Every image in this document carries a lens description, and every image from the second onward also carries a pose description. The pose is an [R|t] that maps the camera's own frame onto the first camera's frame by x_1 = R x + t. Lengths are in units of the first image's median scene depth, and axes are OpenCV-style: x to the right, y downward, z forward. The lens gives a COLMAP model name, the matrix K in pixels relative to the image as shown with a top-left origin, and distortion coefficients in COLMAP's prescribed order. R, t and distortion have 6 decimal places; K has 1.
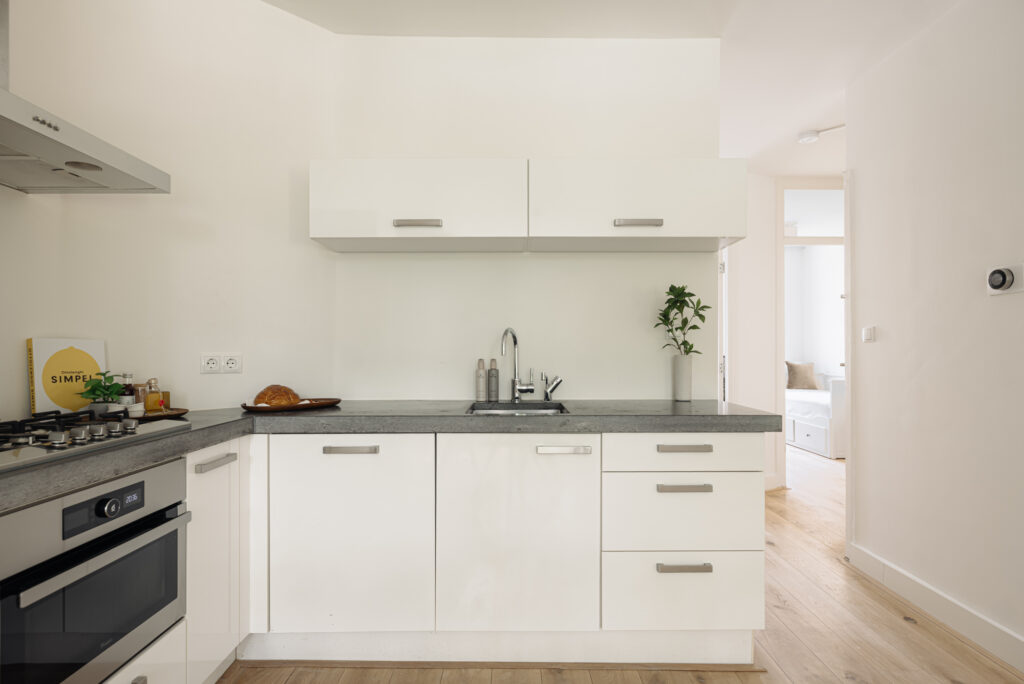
lens RADIAL K [[530.0, 0, 510.5], [0, 530.0, 350.9], [0, 0, 1]] dist [0.002456, 0.000066]
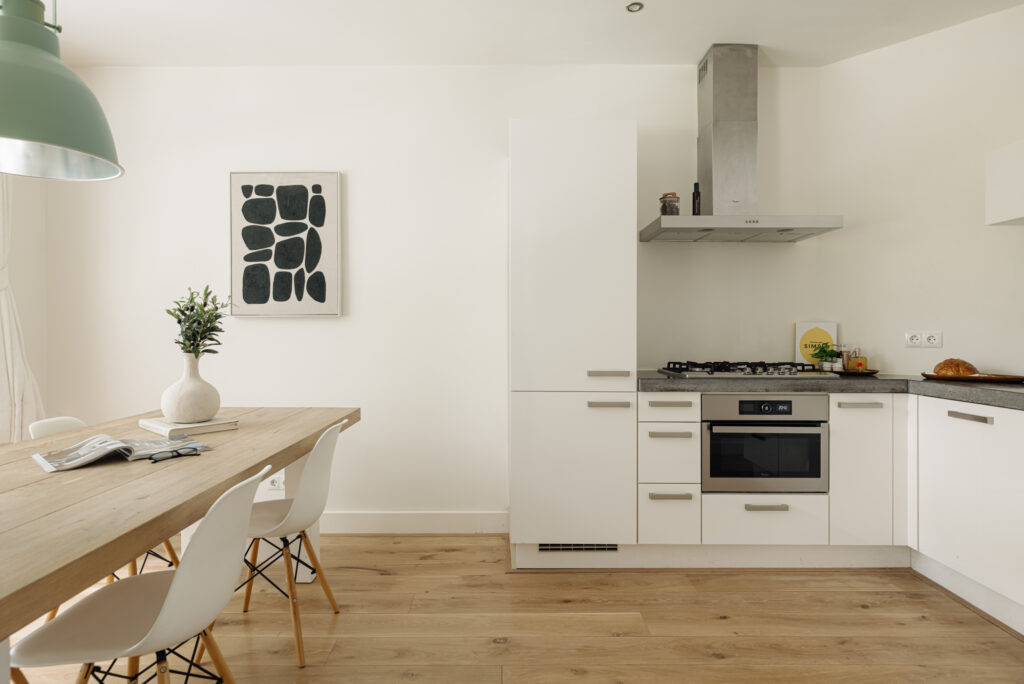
lens RADIAL K [[563.9, 0, 503.9], [0, 563.9, 341.4], [0, 0, 1]] dist [0.003560, -0.000205]
pose [[-0.003944, 0.017413, -0.999841, 0.897939], [-0.000061, 0.999848, 0.017414, 0.005260], [0.999992, 0.000130, -0.003942, 0.013075]]
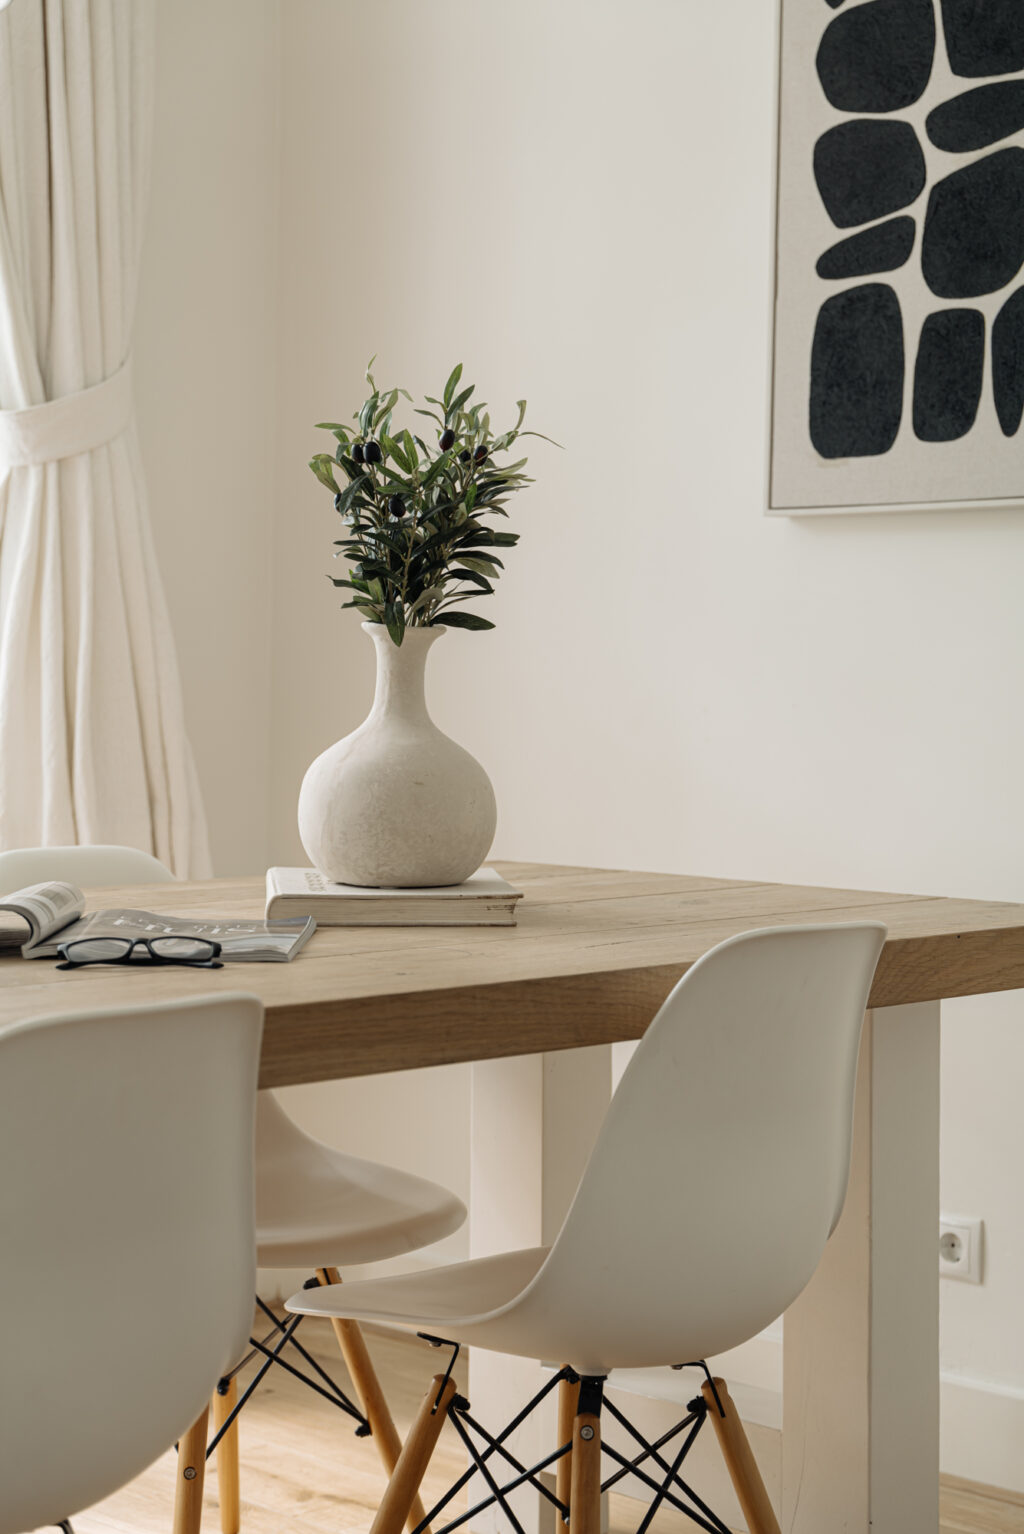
lens RADIAL K [[2804.9, 0, 507.0], [0, 2804.9, 708.1], [0, 0, 1]] dist [0.122584, 0.000000]
pose [[-0.708678, 0.000378, -0.705532, 0.773418], [-0.016654, 0.999712, 0.017264, 0.067042], [0.705335, 0.023985, -0.708468, 0.485621]]
